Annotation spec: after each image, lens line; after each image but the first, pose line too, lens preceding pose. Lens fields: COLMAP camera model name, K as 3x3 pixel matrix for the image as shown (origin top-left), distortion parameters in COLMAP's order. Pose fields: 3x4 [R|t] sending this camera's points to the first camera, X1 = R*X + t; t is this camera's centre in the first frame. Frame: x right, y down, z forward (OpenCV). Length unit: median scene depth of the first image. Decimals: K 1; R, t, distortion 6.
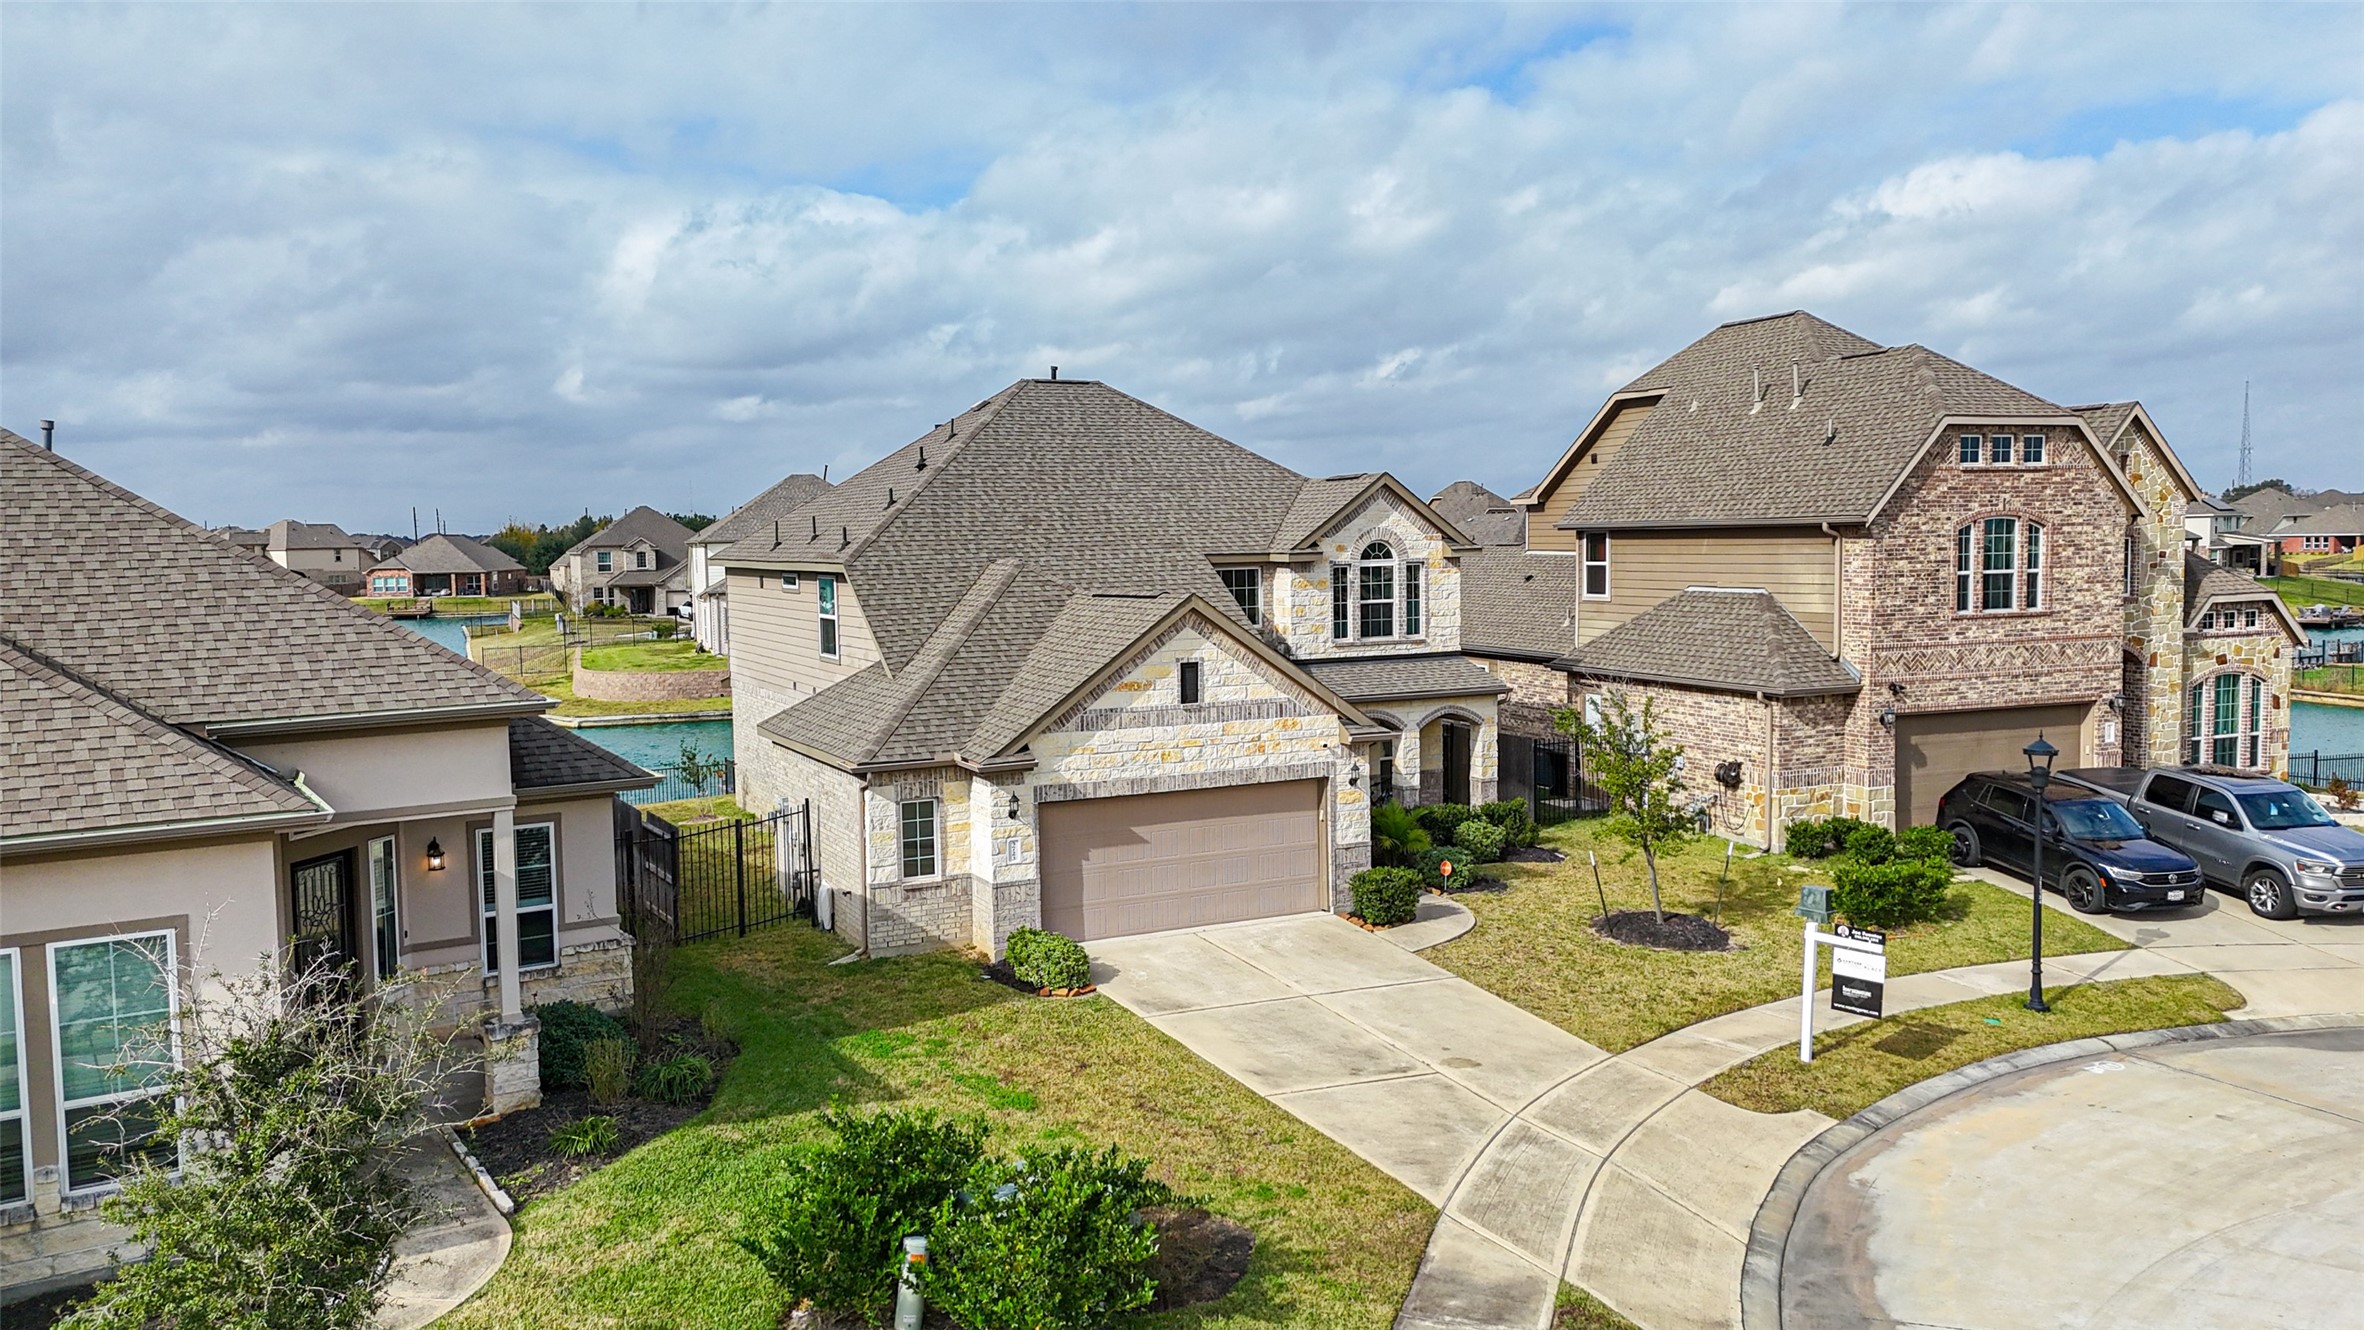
lens RADIAL K [[1724.9, 0, 1181.6], [0, 1724.9, 677.2], [0, 0, 1]] dist [0.088201, -0.107814]
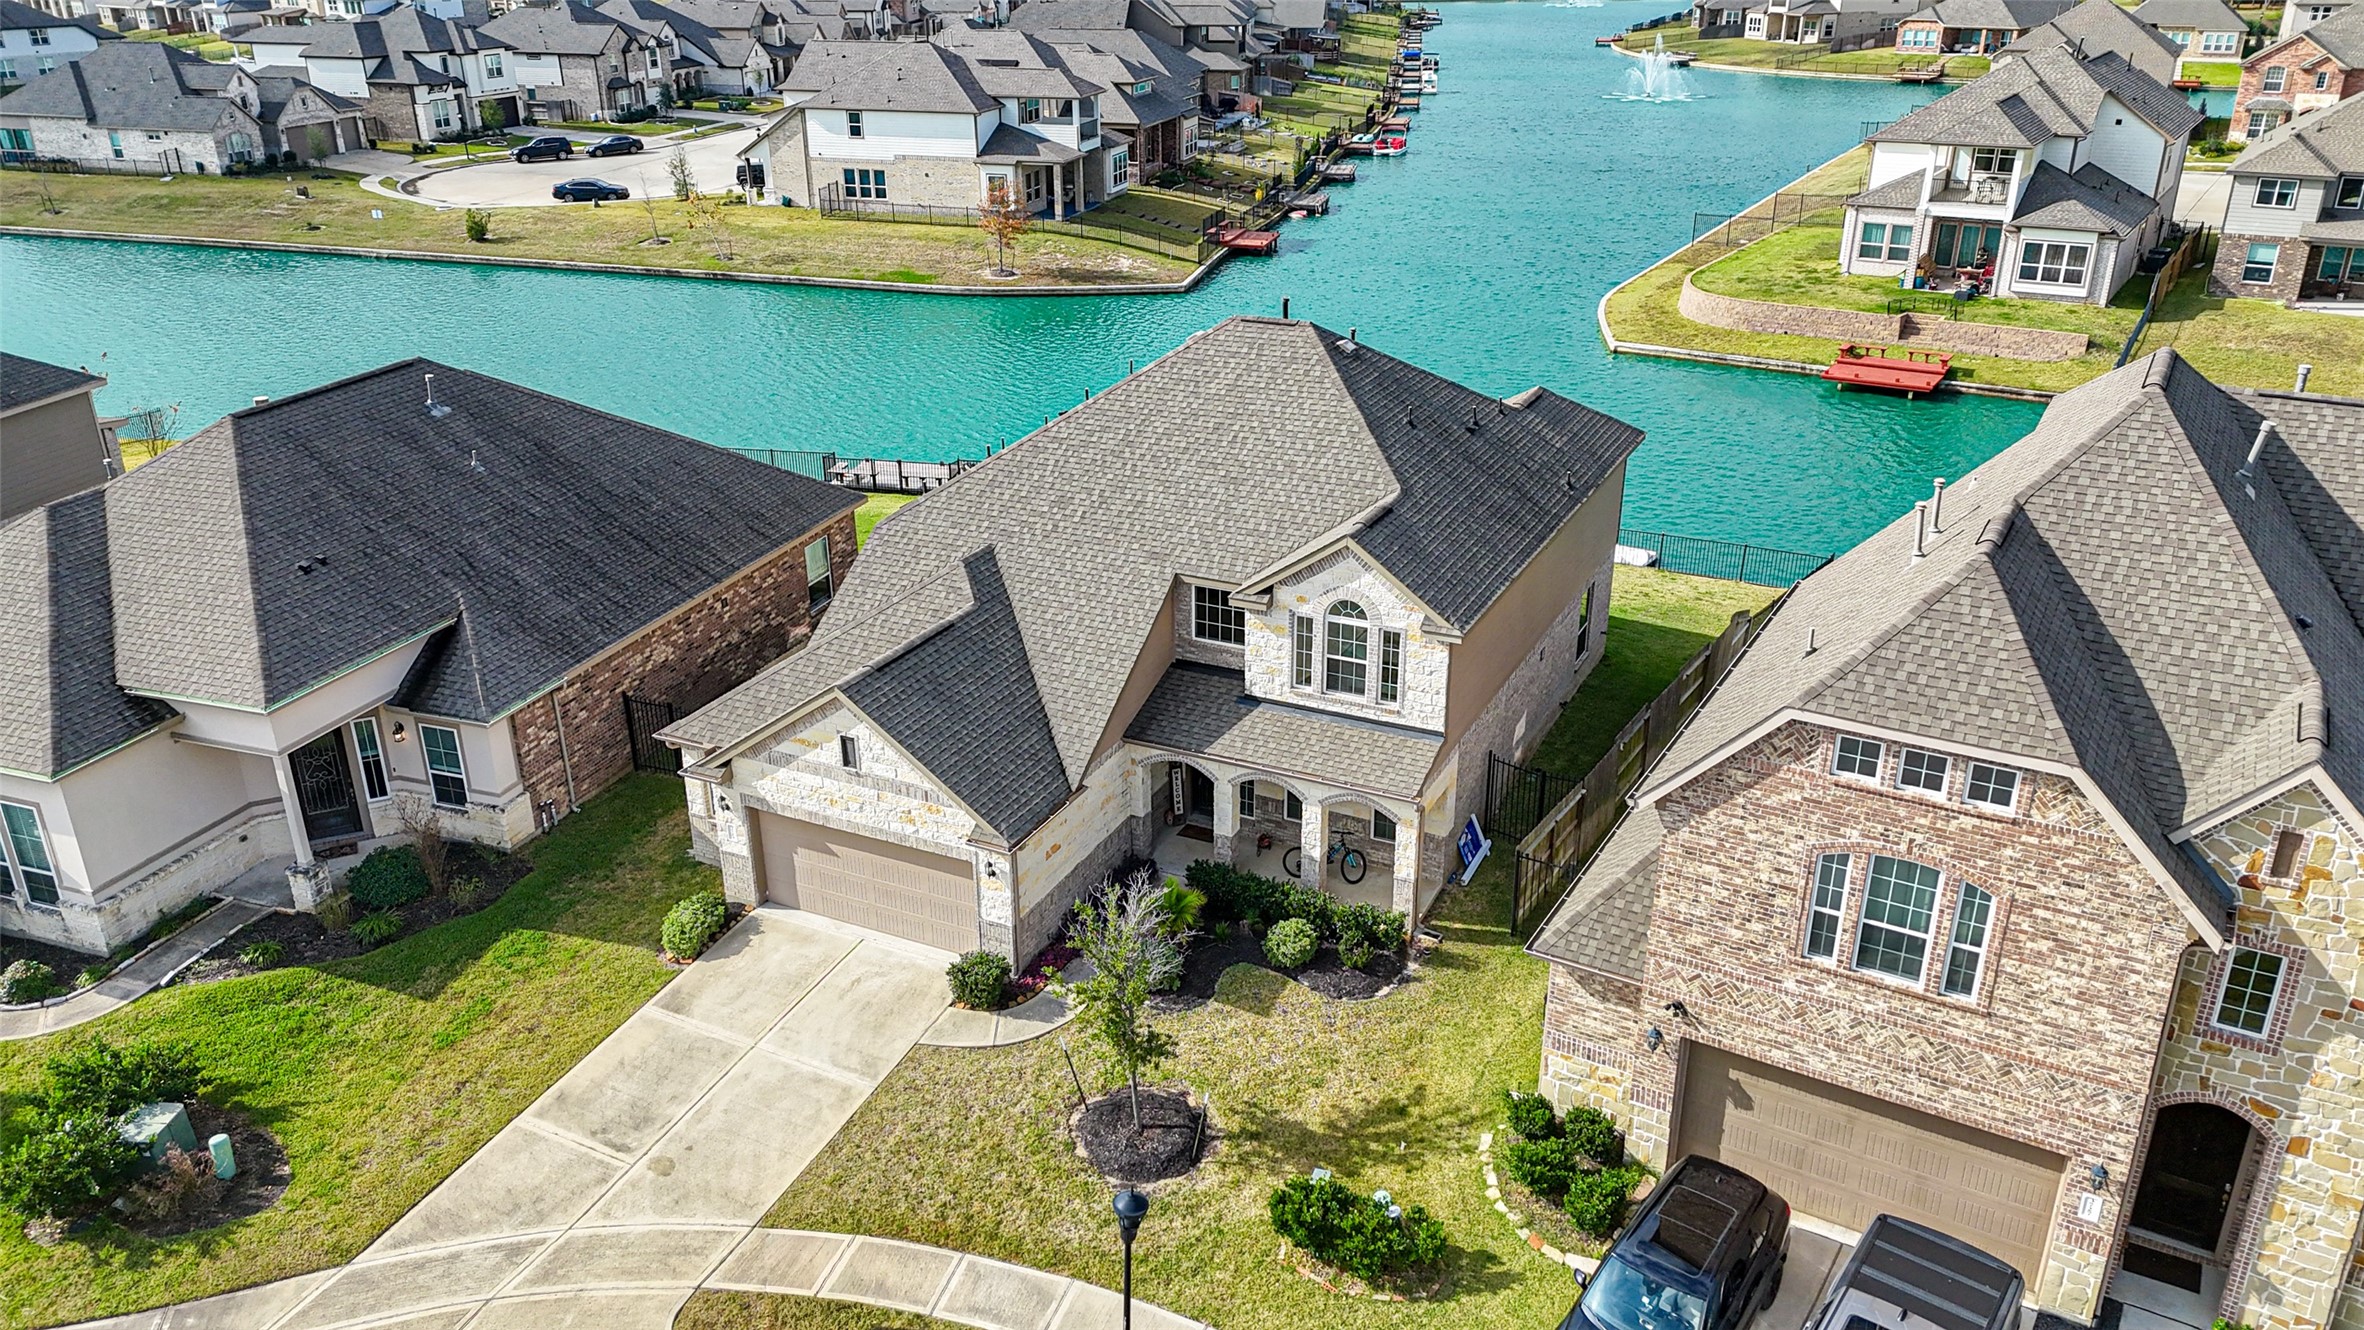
lens RADIAL K [[1724.9, 0, 1181.6], [0, 1724.9, 677.2], [0, 0, 1]] dist [0.088201, -0.107814]
pose [[0.606914, 0.334020, -0.721170, 0.757312], [-0.069577, 0.926244, 0.370448, -0.385565], [0.791716, -0.174653, 0.585390, 0.394014]]
